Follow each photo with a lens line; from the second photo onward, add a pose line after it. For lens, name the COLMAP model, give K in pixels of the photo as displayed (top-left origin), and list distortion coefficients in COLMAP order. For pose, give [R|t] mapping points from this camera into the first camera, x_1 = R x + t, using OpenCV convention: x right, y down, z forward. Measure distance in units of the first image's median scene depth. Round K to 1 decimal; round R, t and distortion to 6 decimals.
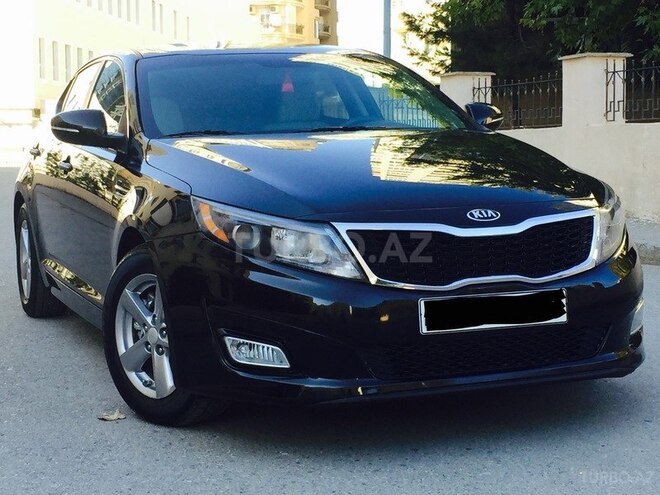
lens RADIAL K [[1228.5, 0, 330.0], [0, 1228.5, 247.5], [0, 0, 1]] dist [0.039402, 0.100652]
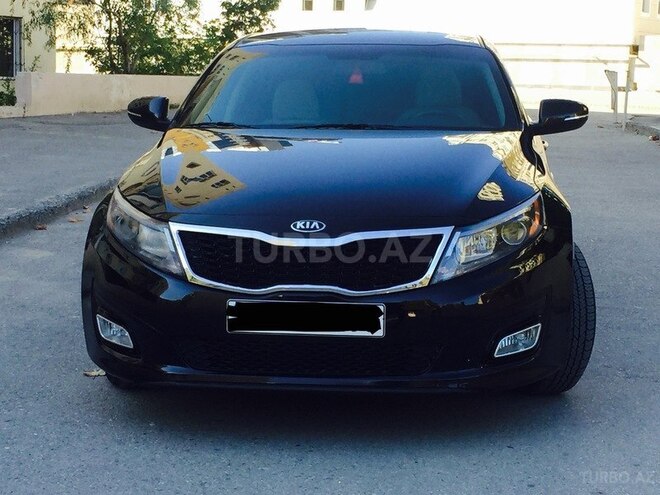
lens RADIAL K [[1353.6, 0, 330.0], [0, 1353.6, 247.5], [0, 0, 1]] dist [-0.045627, -0.248674]
pose [[0.890753, 0.085195, -0.446431, 0.656483], [-0.067763, 0.996190, 0.054901, -0.072680], [0.449407, -0.018652, 0.893132, -0.019219]]
